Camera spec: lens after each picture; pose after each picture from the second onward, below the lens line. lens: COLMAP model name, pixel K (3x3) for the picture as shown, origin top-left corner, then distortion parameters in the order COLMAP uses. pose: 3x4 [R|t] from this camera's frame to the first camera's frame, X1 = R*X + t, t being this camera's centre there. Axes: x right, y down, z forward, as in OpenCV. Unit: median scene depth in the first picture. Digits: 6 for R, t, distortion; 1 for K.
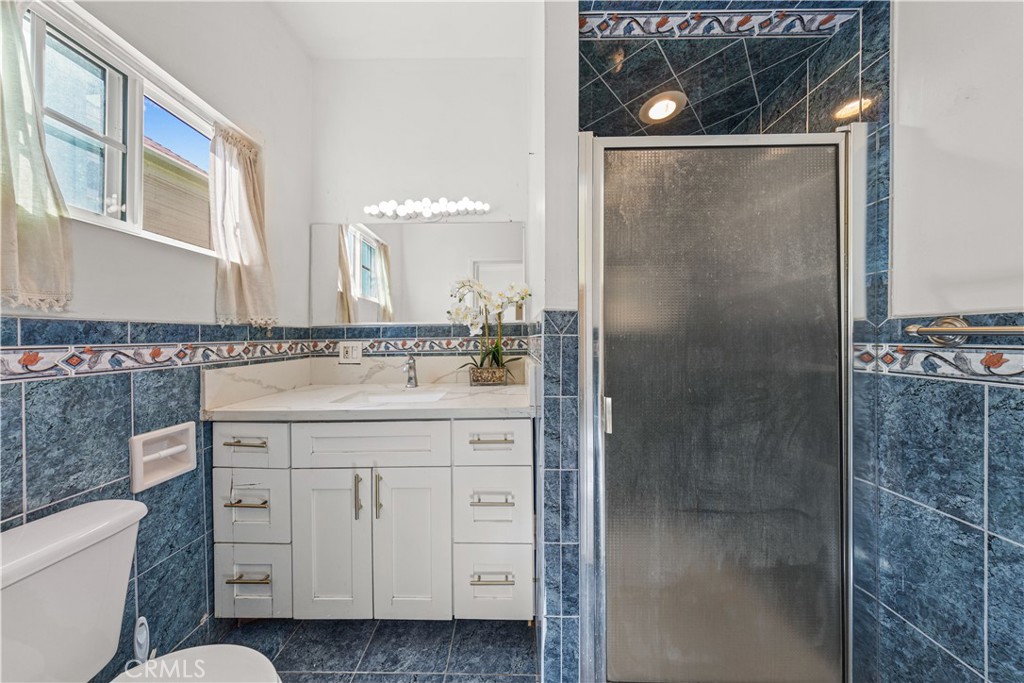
lens RADIAL K [[291.5, 0, 512.4], [0, 291.5, 336.3], [0, 0, 1]] dist [-0.018796, -0.000010]
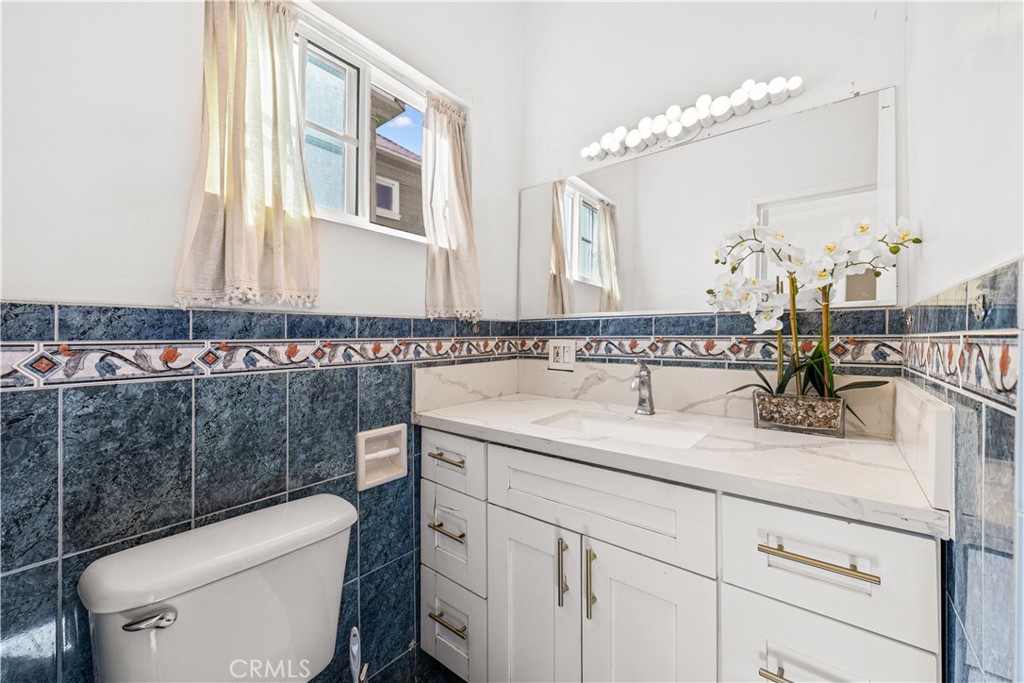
lens RADIAL K [[405.9, 0, 511.8], [0, 405.9, 333.6], [0, 0, 1]] dist [0.035197, -0.000174]
pose [[0.789311, 0.007971, -0.613941, -0.037418], [-0.008425, 0.999962, 0.002152, 0.001684], [0.613935, 0.003474, 0.789349, 0.143265]]
